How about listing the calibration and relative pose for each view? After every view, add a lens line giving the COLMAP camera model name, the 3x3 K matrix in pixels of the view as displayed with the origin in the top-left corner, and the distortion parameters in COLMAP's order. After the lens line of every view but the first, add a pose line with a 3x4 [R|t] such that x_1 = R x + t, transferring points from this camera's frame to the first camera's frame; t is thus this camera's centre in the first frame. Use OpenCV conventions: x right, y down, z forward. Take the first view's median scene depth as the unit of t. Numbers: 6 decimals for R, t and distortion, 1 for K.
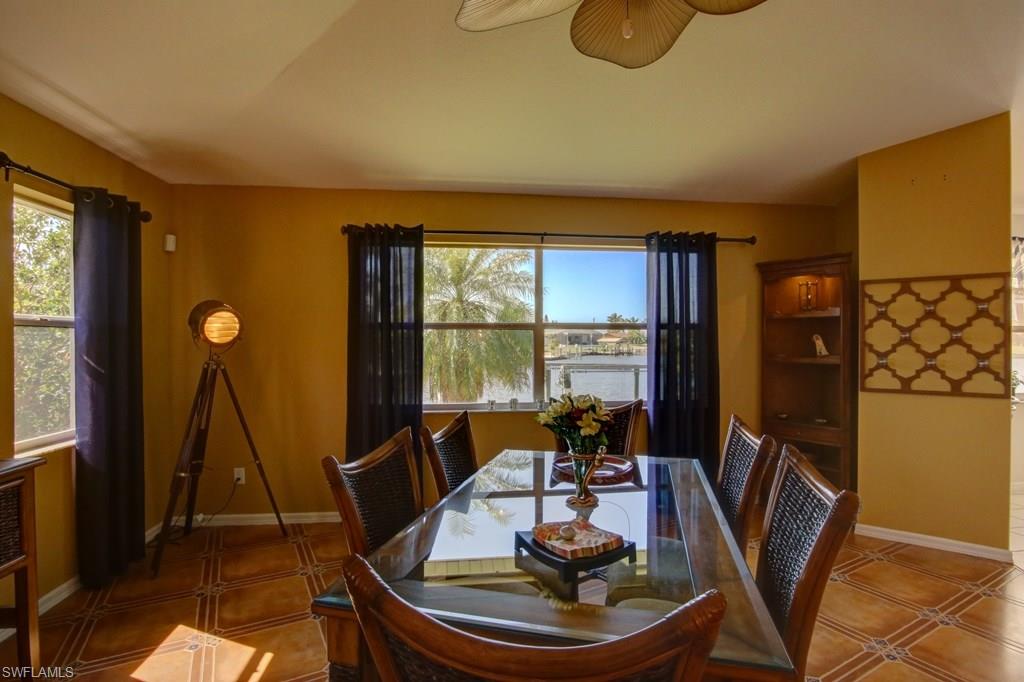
lens RADIAL K [[482.9, 0, 511.0], [0, 482.9, 347.5], [0, 0, 1]] dist [-0.041616, -0.000396]
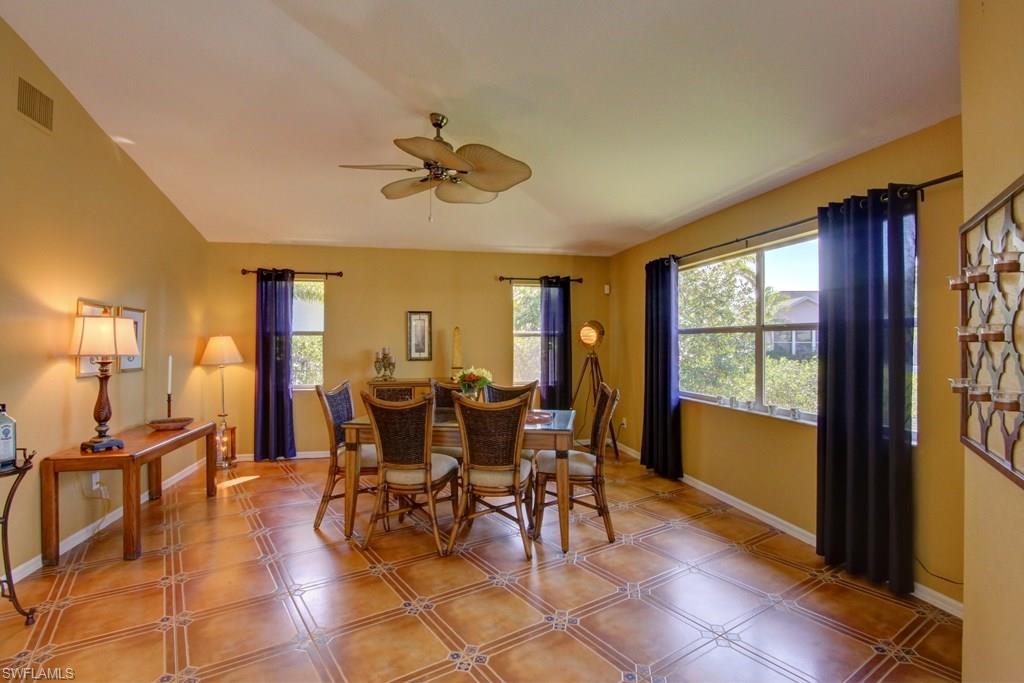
lens RADIAL K [[502.7, 0, 512.6], [0, 502.7, 339.4], [0, 0, 1]] dist [-0.016713, -0.000728]
pose [[0.096396, -0.003945, -0.995335, 1.108775], [-0.011224, 0.999924, -0.005050, -0.011318], [0.995280, 0.011658, 0.096345, 0.419188]]
